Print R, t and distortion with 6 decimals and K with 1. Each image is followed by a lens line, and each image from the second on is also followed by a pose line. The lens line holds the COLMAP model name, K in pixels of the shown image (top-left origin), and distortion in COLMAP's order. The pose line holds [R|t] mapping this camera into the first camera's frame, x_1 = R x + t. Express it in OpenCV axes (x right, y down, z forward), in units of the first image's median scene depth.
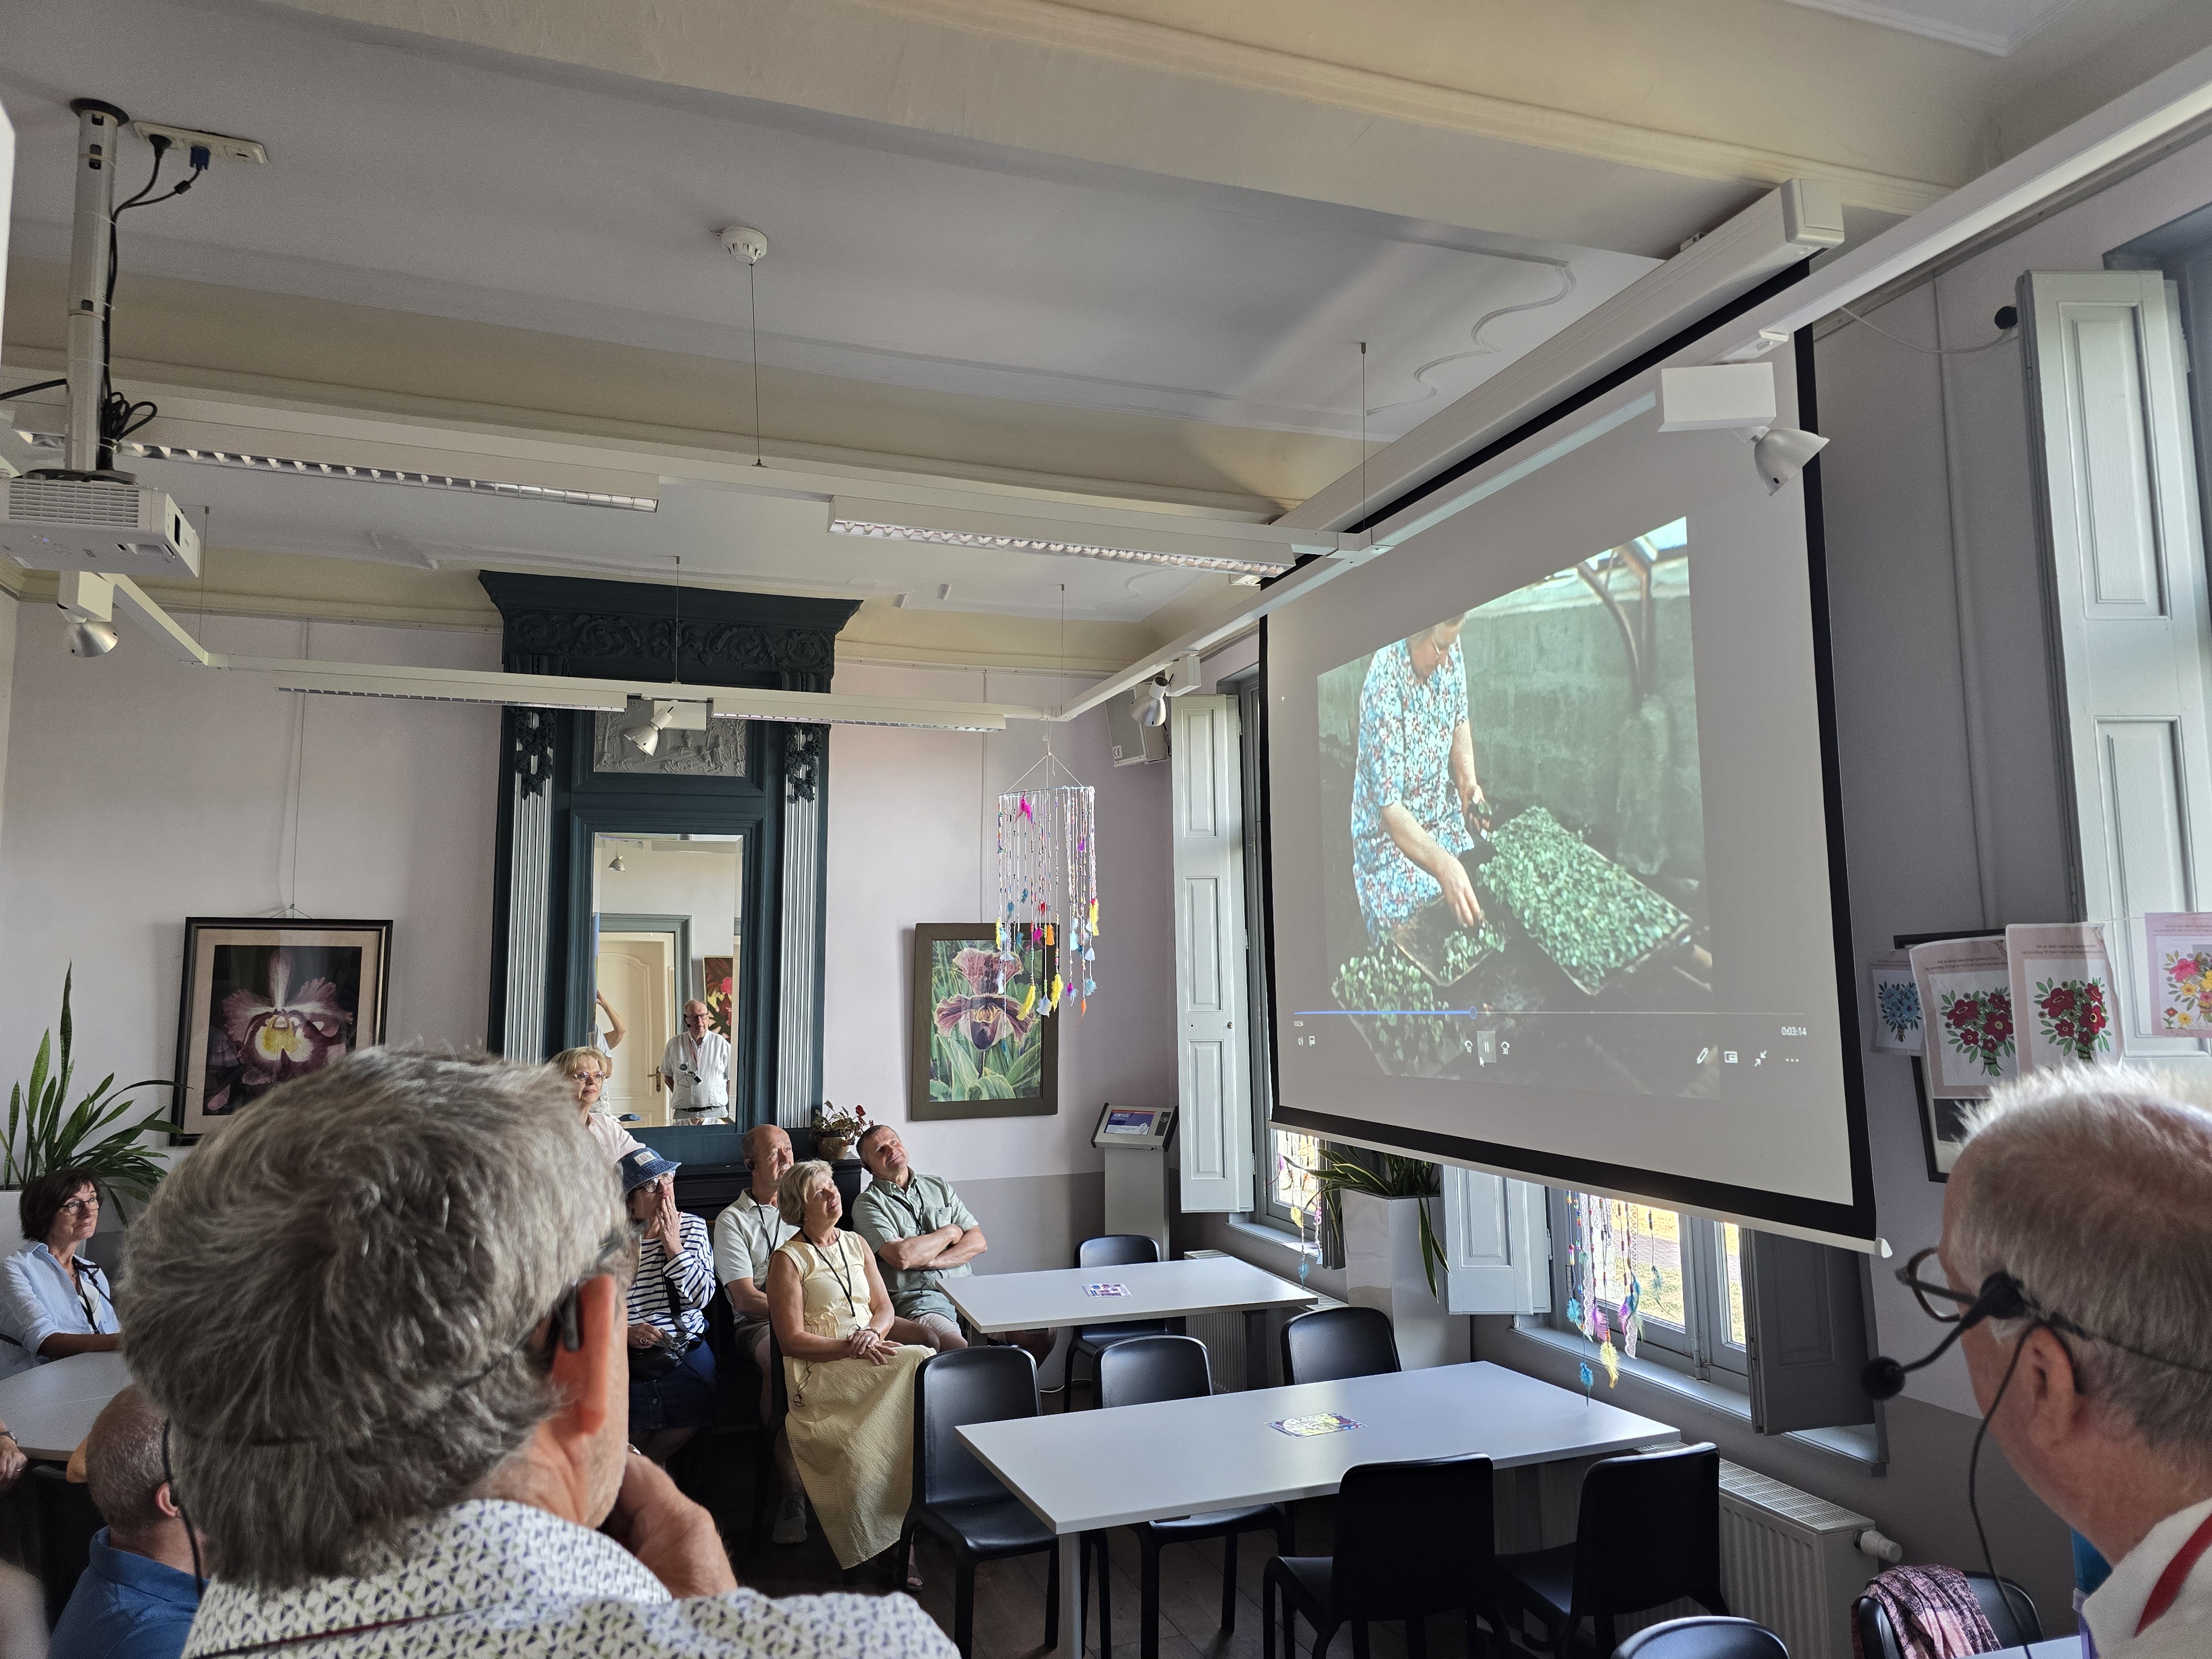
lens RADIAL K [[1498.4, 0, 1107.7], [0, 1498.4, 824.6], [0, 0, 1]] dist [0.042670, -0.043386]
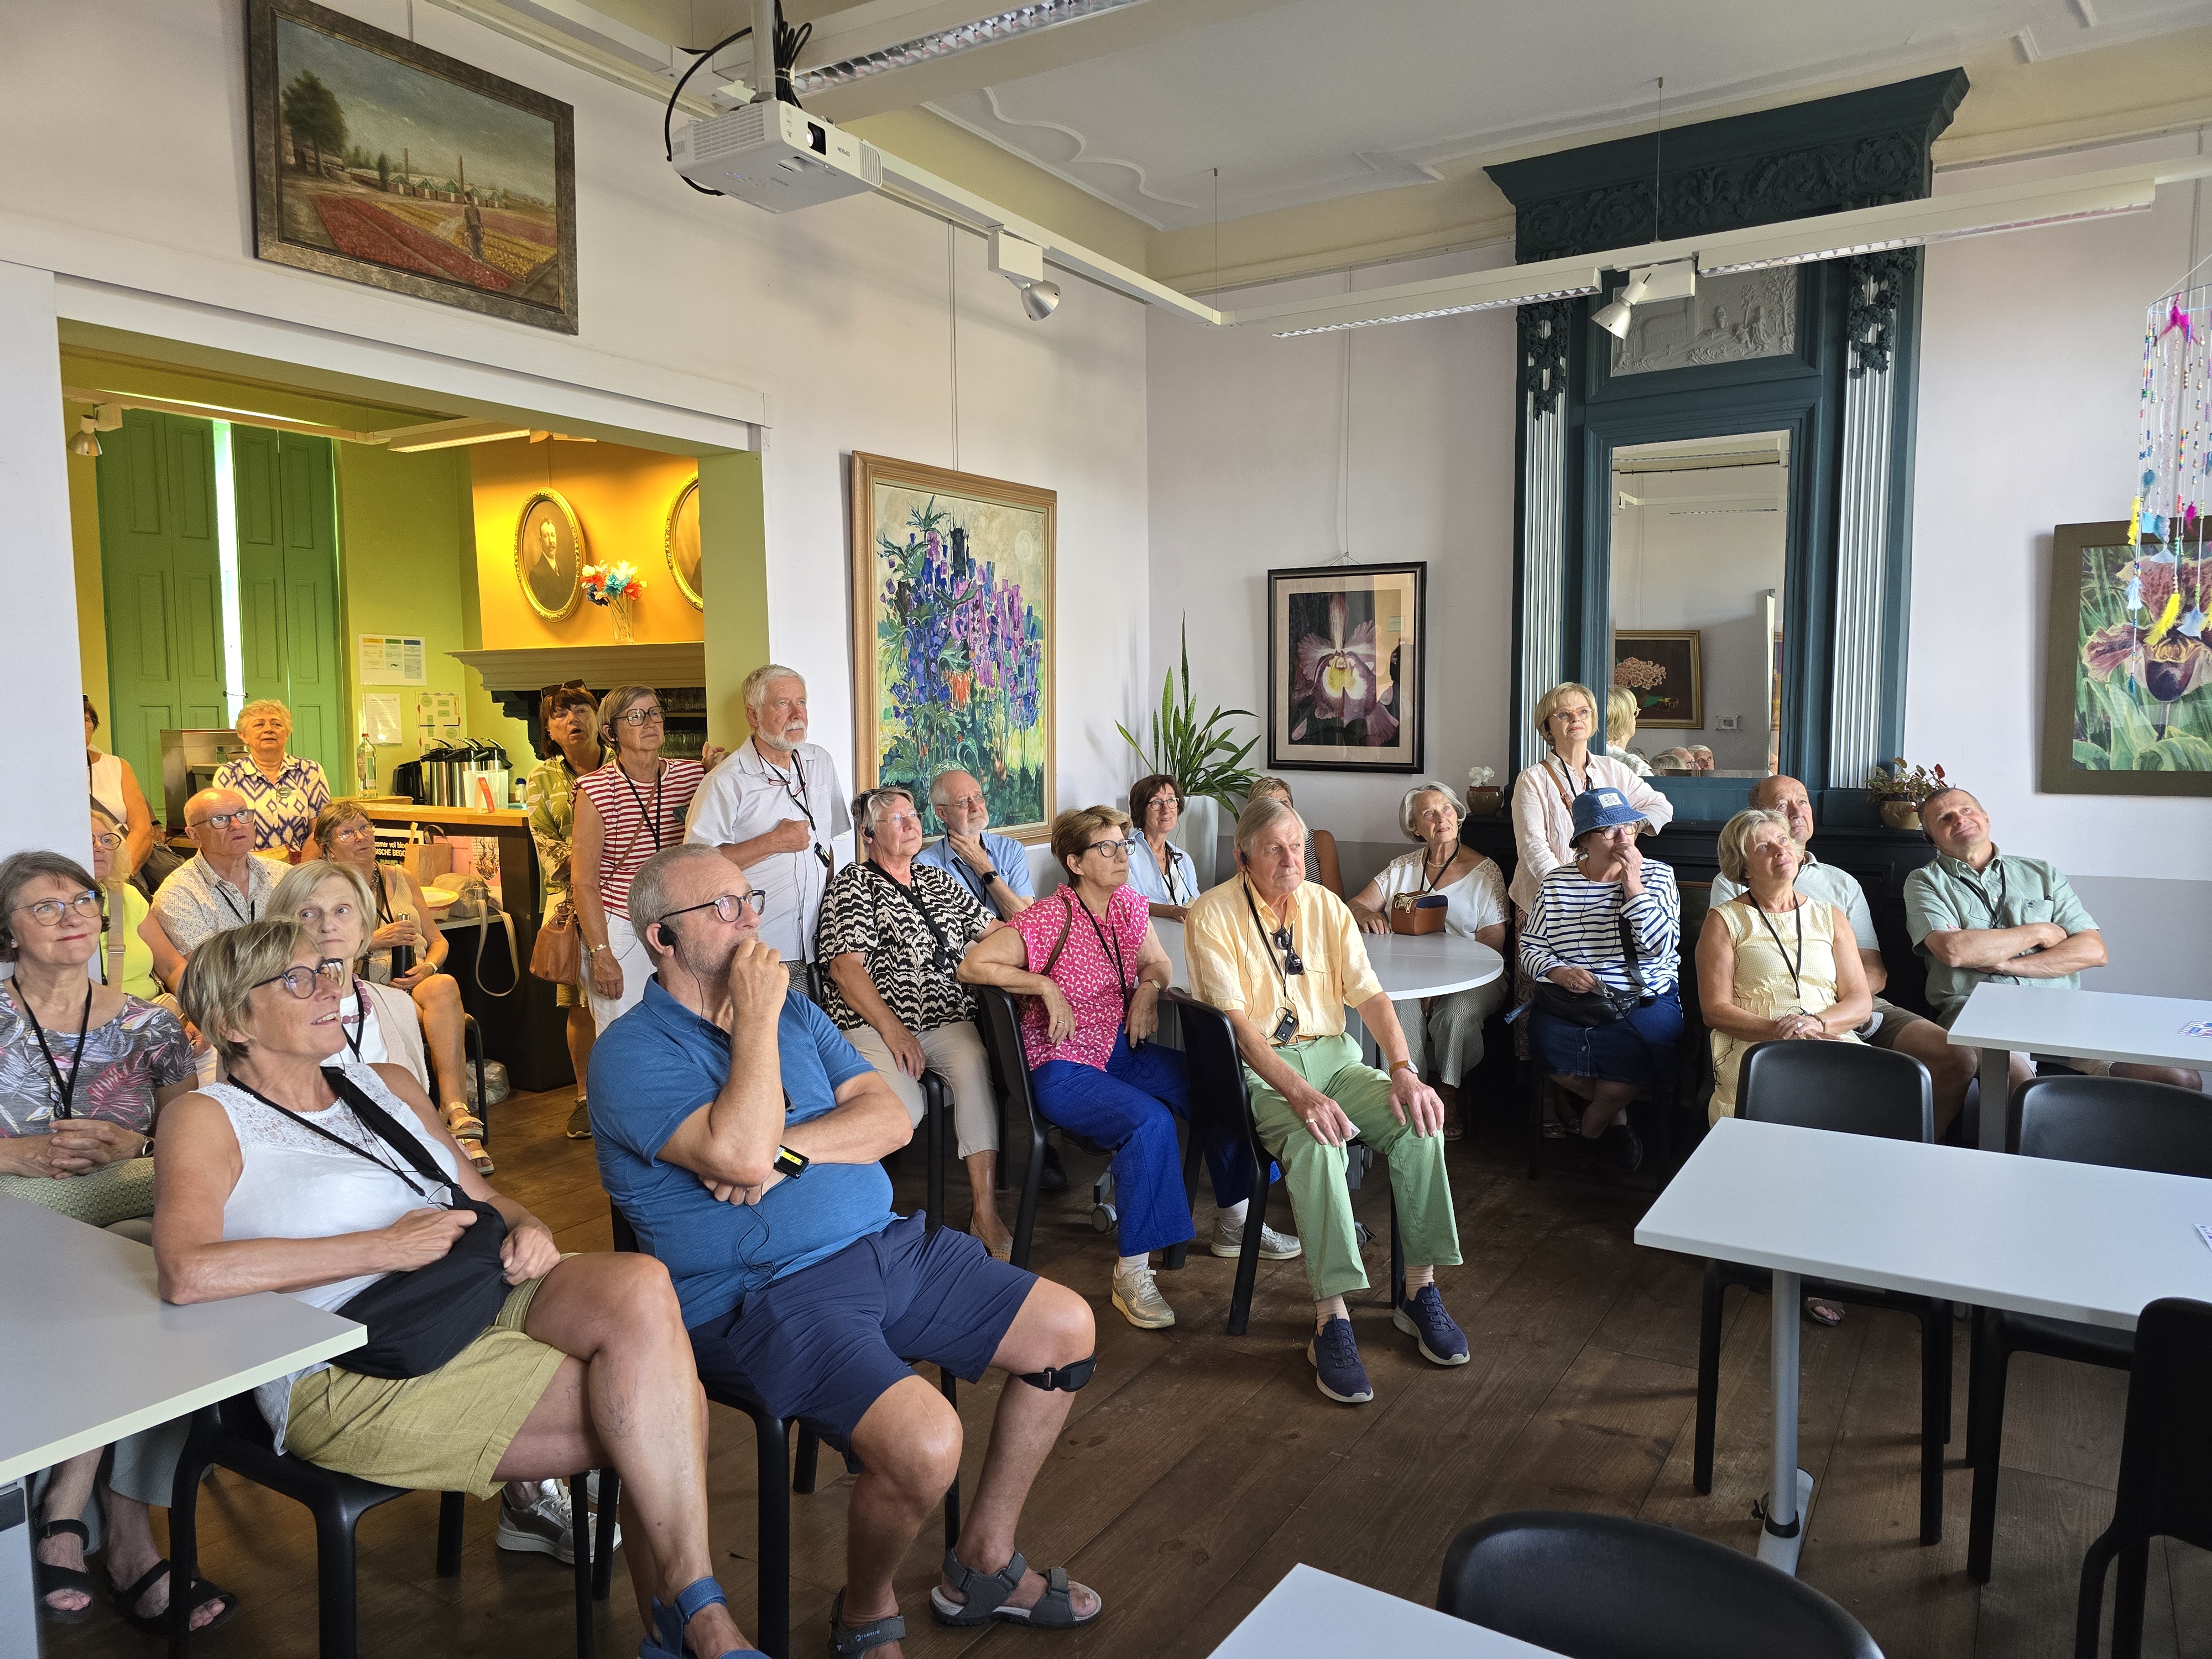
lens RADIAL K [[1437.6, 0, 1107.7], [0, 1437.6, 882.7], [0, 0, 1]] dist [0.023638, -0.029628]
pose [[0.611686, 0.100092, -0.784743, 0.177317], [0.085181, 0.977864, 0.191119, 0.069200], [0.786502, -0.183750, 0.589620, 0.209958]]
